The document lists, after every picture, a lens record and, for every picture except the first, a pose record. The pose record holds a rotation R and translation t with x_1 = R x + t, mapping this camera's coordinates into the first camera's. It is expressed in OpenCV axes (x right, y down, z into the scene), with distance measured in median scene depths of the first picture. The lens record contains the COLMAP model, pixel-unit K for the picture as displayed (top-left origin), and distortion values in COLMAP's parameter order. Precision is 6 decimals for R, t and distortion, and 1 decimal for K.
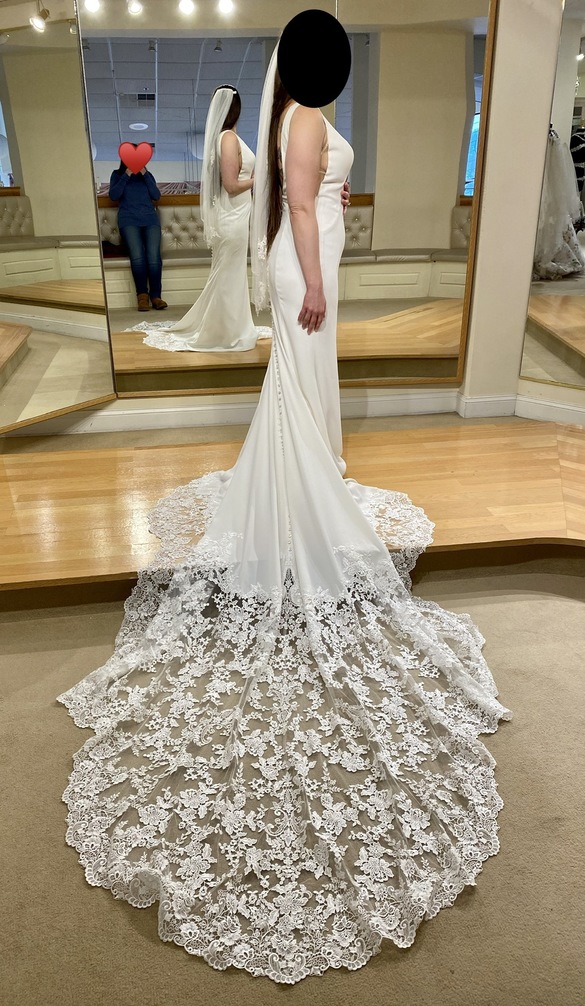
lens RADIAL K [[772.2, 0, 292.8], [0, 772.2, 506.3], [0, 0, 1]] dist [-0.049654, -0.003380]
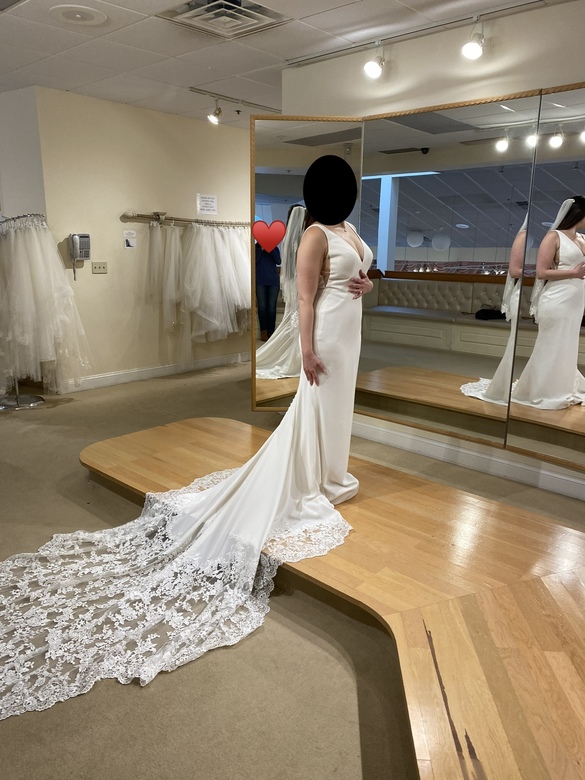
lens RADIAL K [[596.4, 0, 290.9], [0, 596.4, 389.4], [0, 0, 1]] dist [0.026039, -0.032753]
pose [[0.613115, 0.208802, -0.761900, 0.803180], [-0.340585, 0.940070, -0.016445, -0.184351], [0.712806, 0.269575, 0.647486, 0.295014]]
